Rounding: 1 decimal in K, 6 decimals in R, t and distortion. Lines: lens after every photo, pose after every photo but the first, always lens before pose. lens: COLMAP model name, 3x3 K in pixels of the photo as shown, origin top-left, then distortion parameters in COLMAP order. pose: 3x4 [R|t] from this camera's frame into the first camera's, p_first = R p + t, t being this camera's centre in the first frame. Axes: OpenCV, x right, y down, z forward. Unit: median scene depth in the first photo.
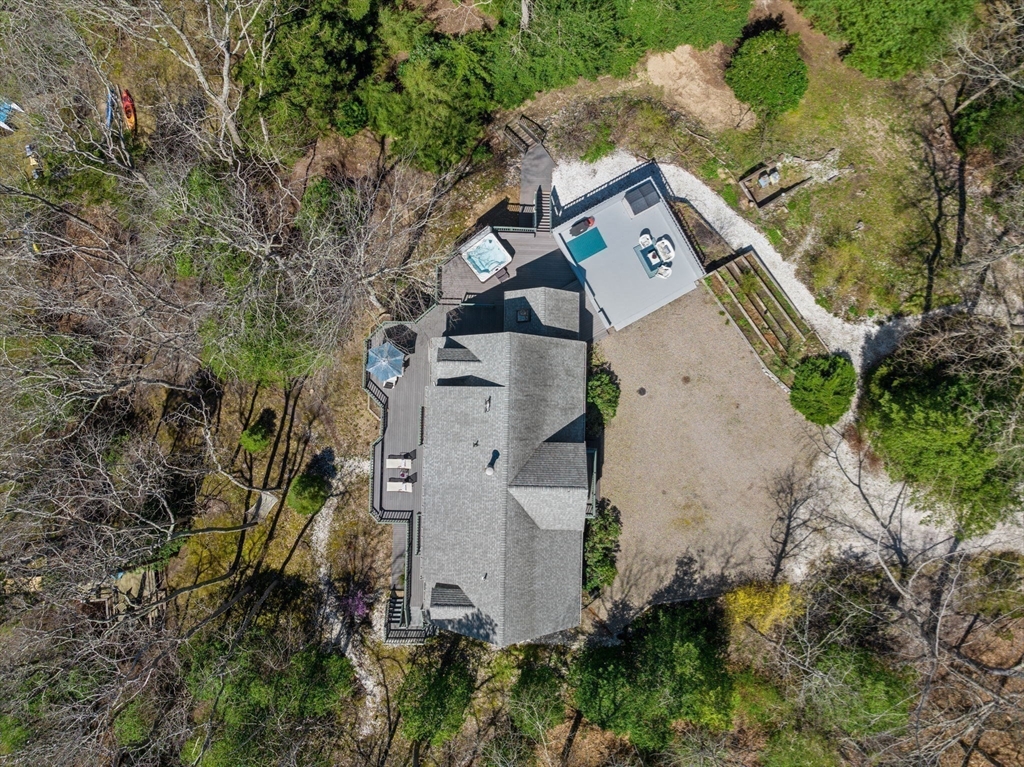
lens RADIAL K [[732.8, 0, 511.0], [0, 732.8, 381.4], [0, 0, 1]] dist [-0.045589, 0.008663]
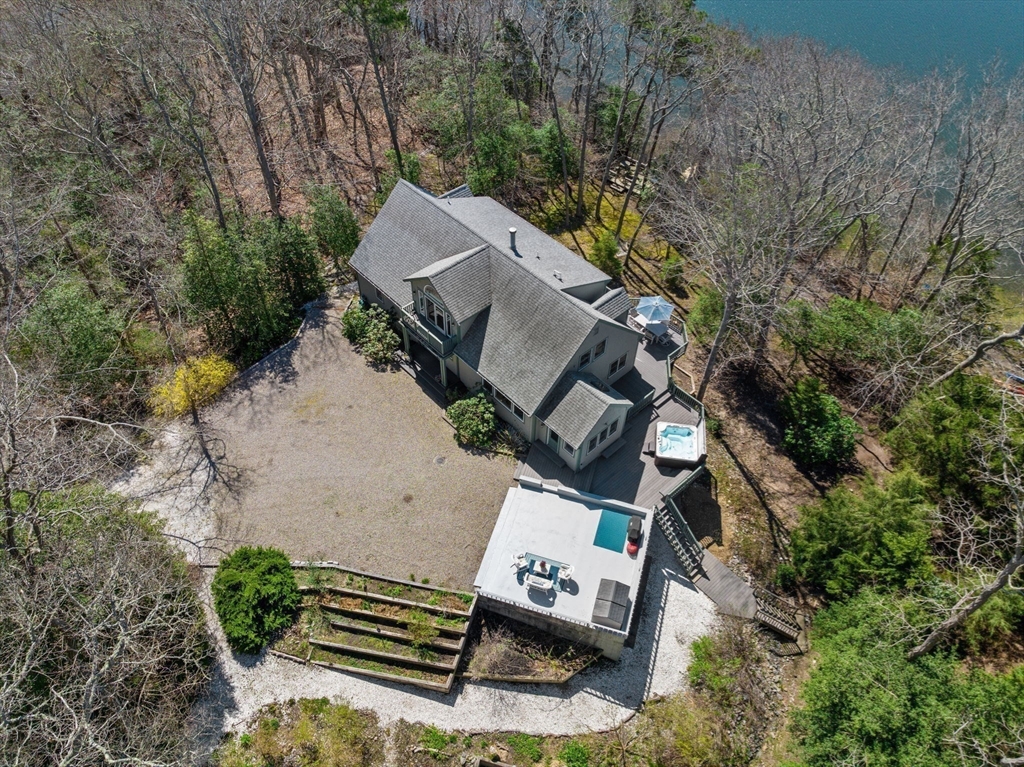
lens RADIAL K [[732.8, 0, 512.9], [0, 732.8, 384.7], [0, 0, 1]] dist [-0.045589, 0.008663]
pose [[-0.718639, 0.503568, -0.479560, 0.482822], [-0.695358, -0.514459, 0.501806, -0.428461], [0.005979, 0.694083, 0.719870, 0.318982]]
